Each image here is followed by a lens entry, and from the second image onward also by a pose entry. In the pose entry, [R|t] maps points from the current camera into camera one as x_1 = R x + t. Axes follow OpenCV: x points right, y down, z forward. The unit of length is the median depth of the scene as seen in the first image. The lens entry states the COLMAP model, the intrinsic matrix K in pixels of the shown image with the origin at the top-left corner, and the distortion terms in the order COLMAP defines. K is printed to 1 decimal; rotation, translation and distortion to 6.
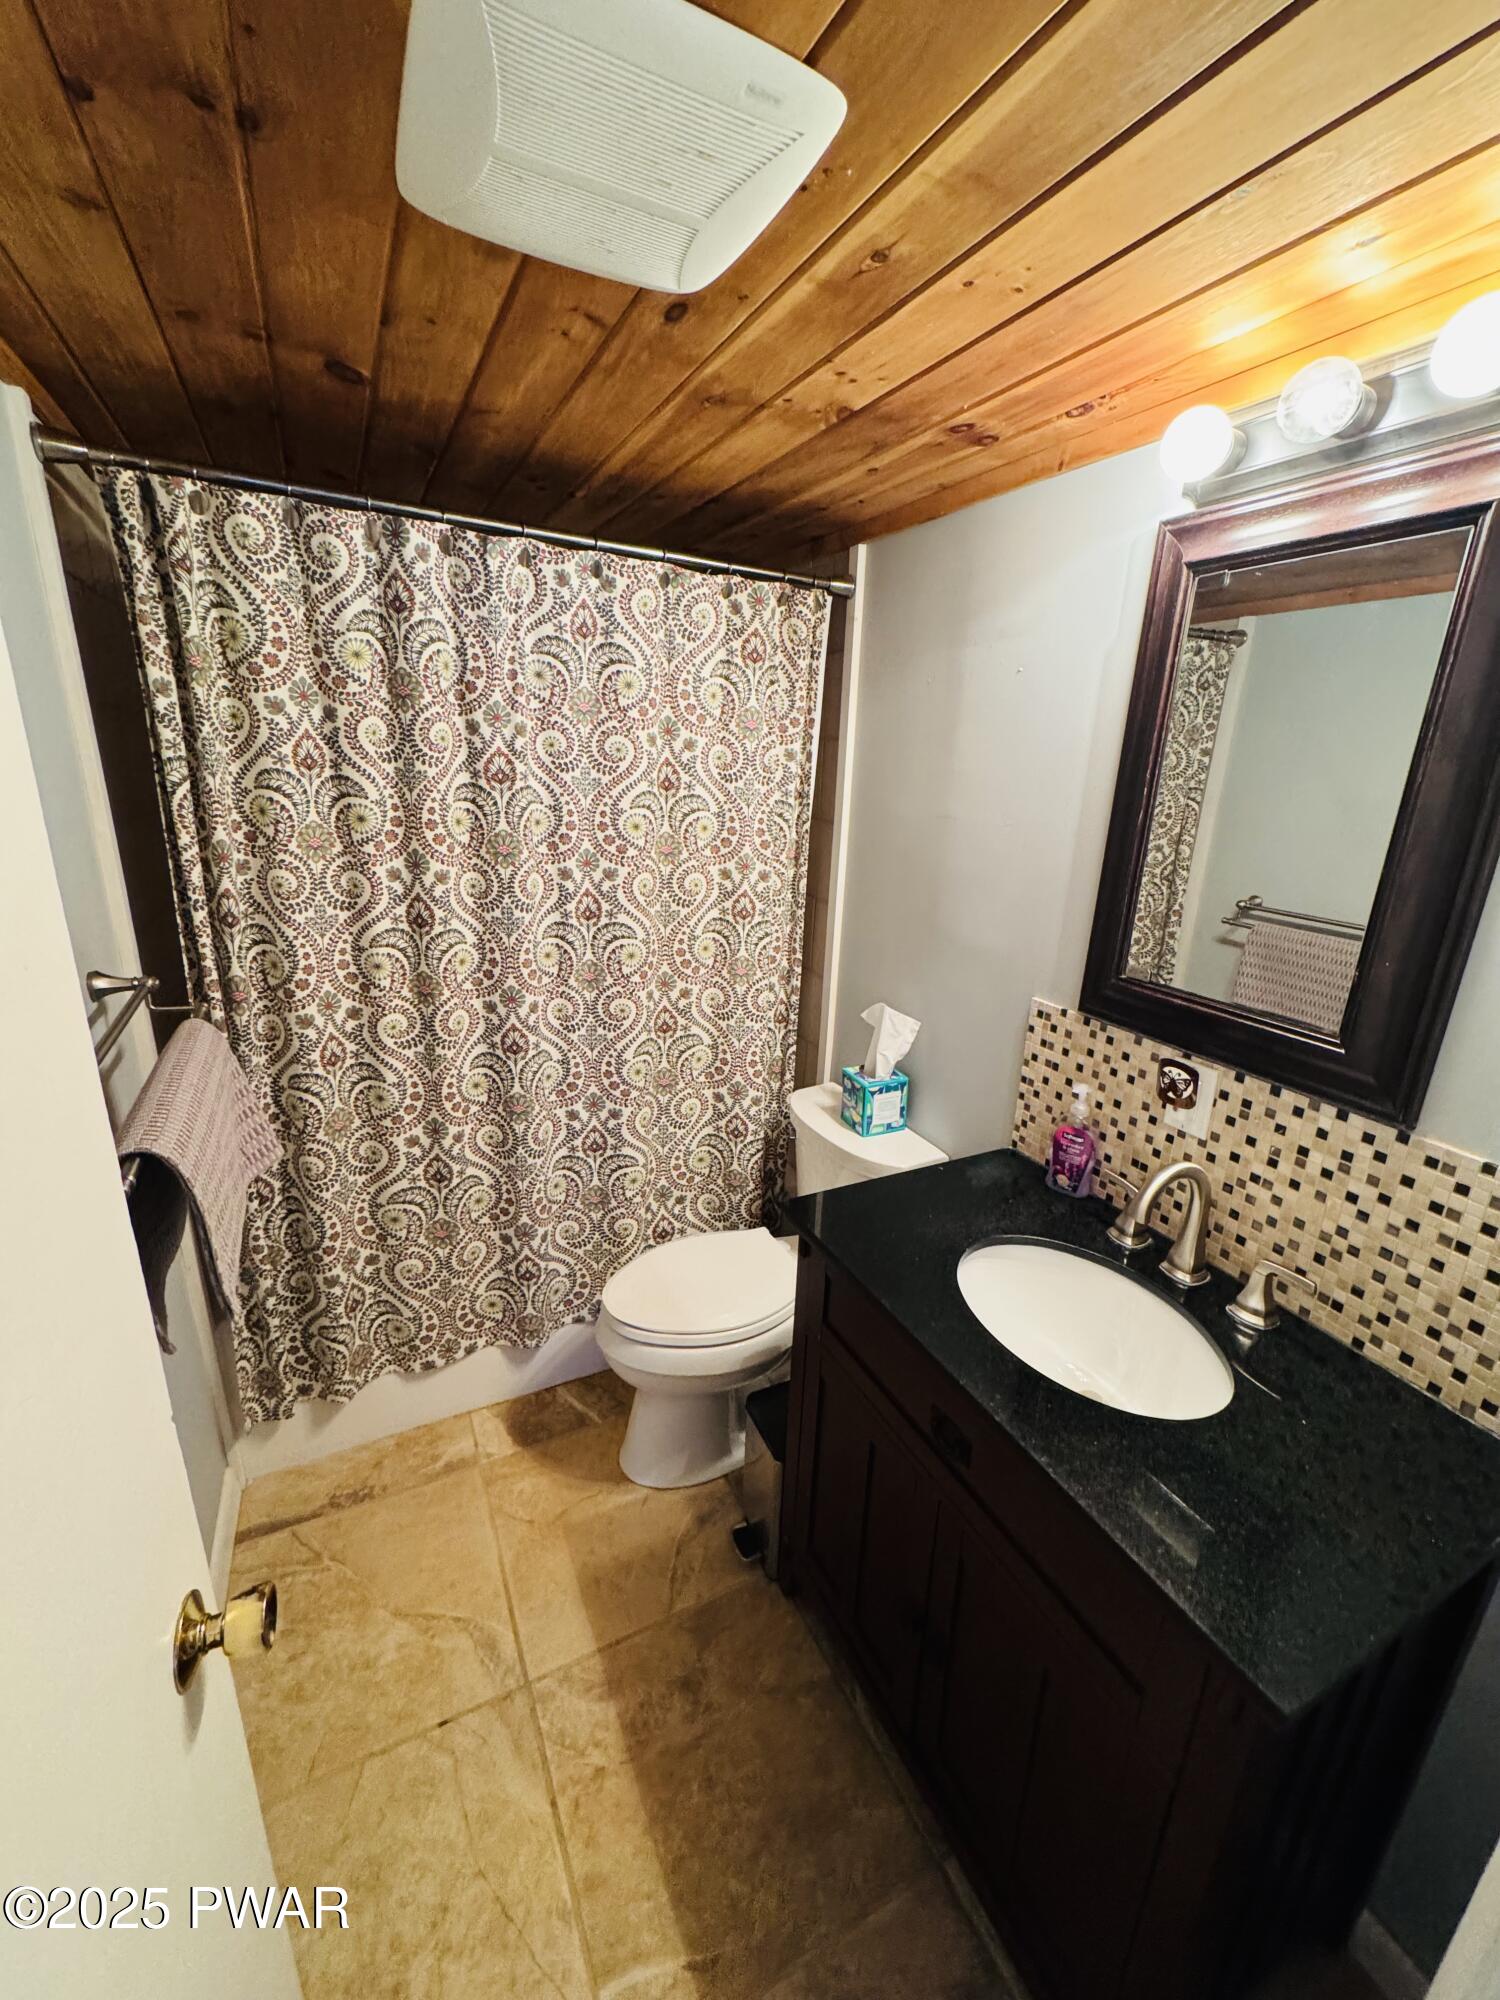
lens RADIAL K [[791.9, 0, 750.0], [0, 791.9, 1000.0], [0, 0, 1]] dist [-0.003138, 0.000723]
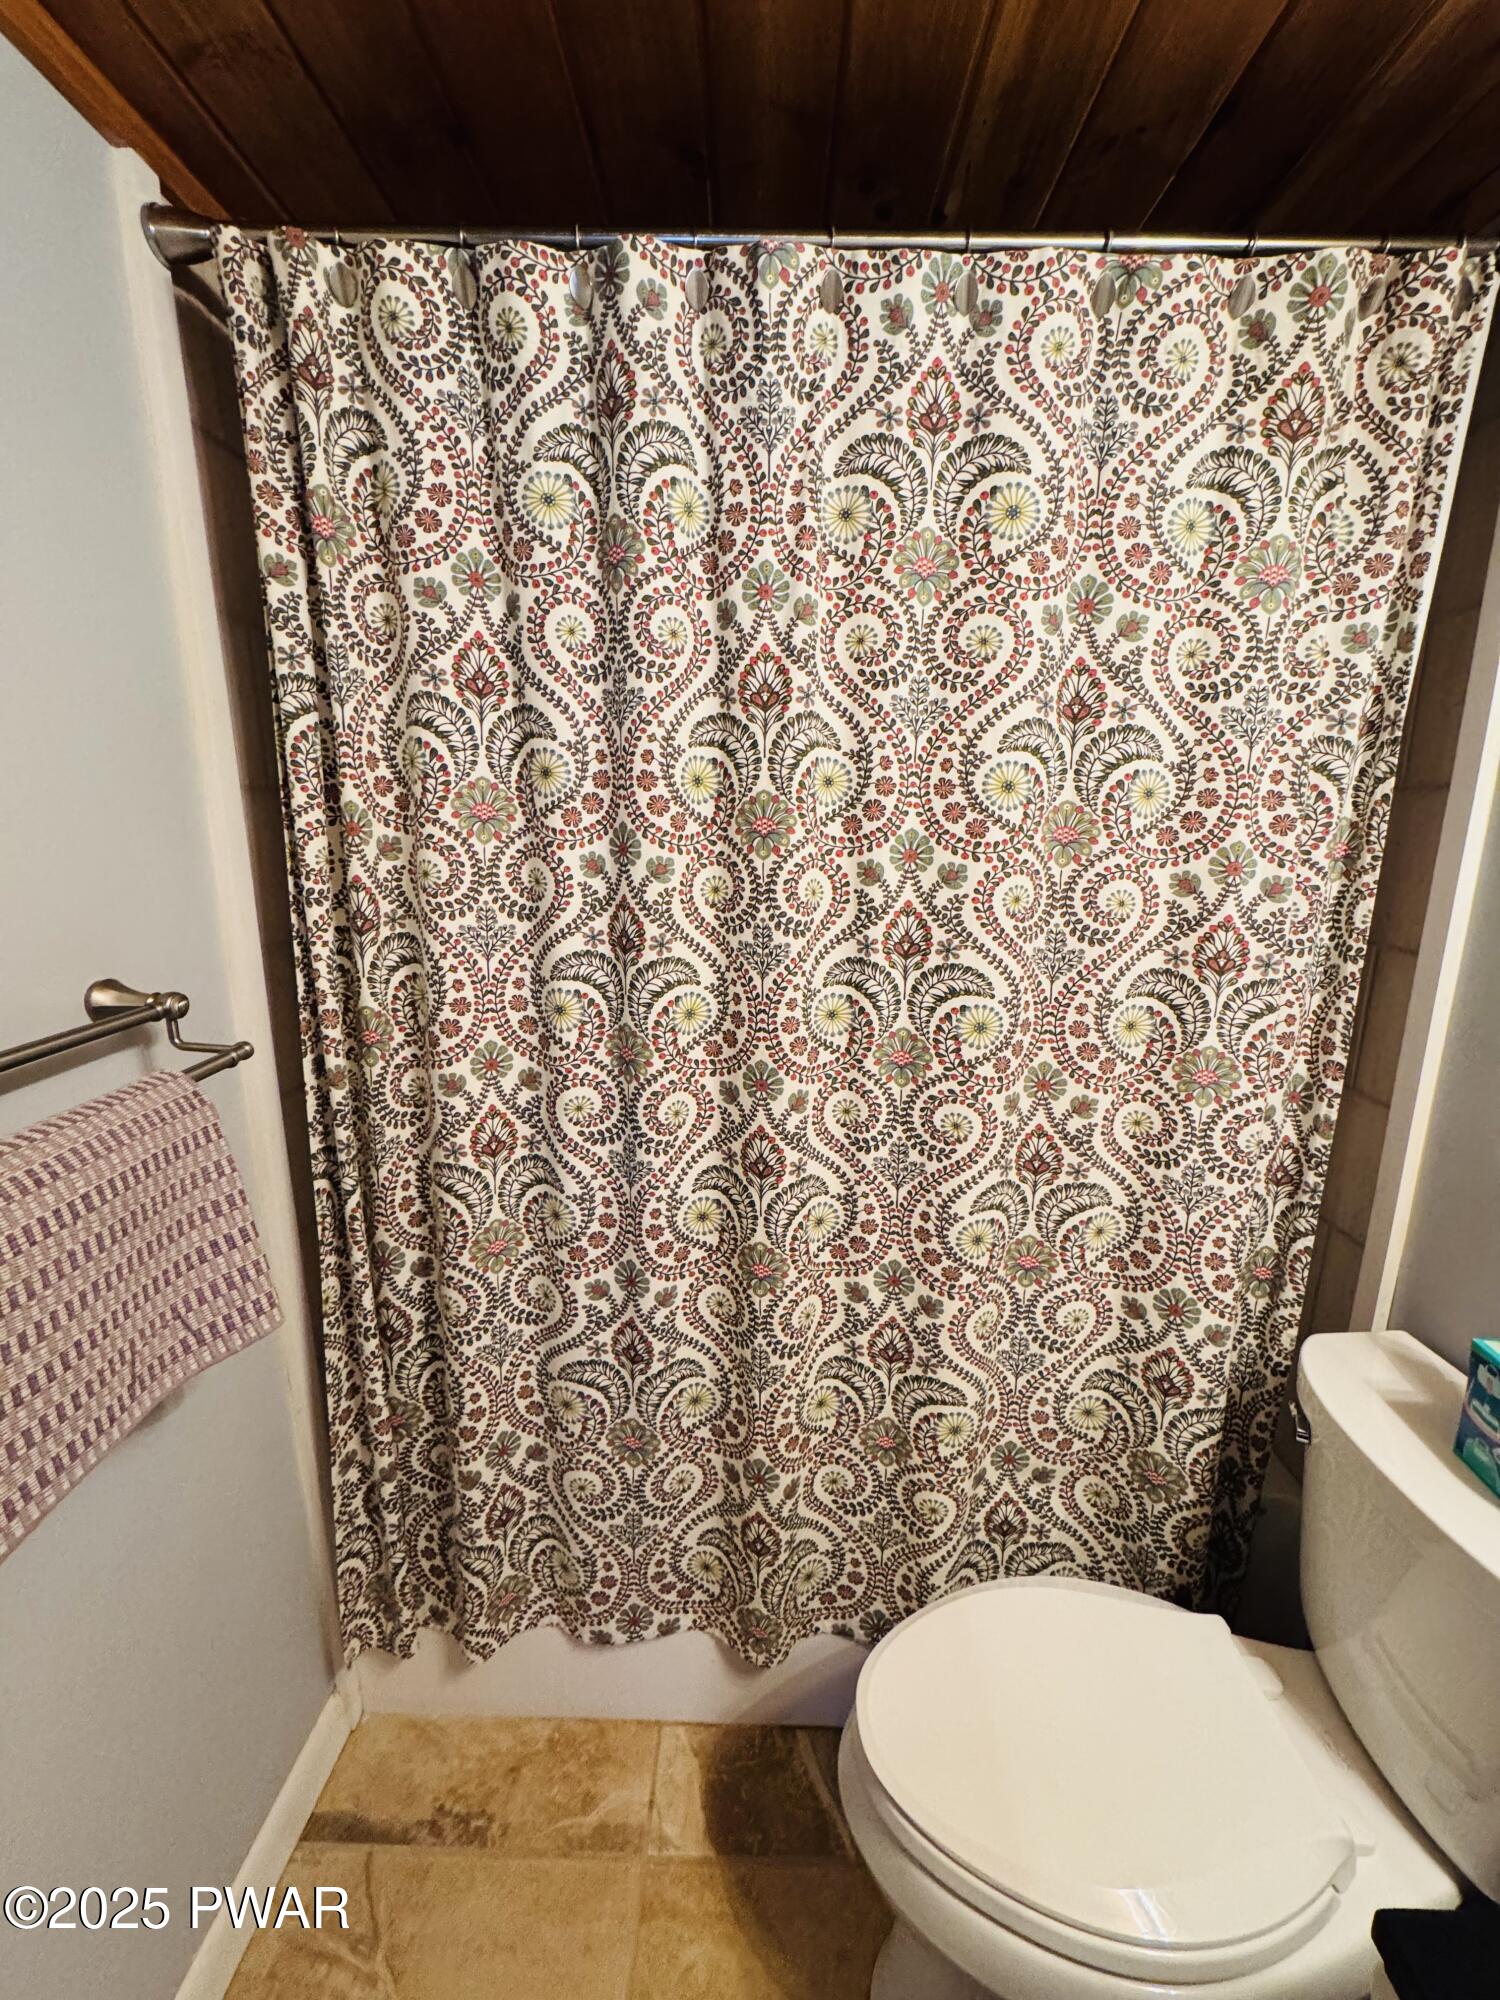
lens RADIAL K [[791.9, 0, 750.0], [0, 791.9, 1000.0], [0, 0, 1]] dist [-0.003138, 0.000723]
pose [[0.881175, 0.066521, -0.468087, -0.038338], [-0.107818, 0.992238, -0.061960, -0.025311], [0.460332, 0.105066, 0.881508, 0.470018]]
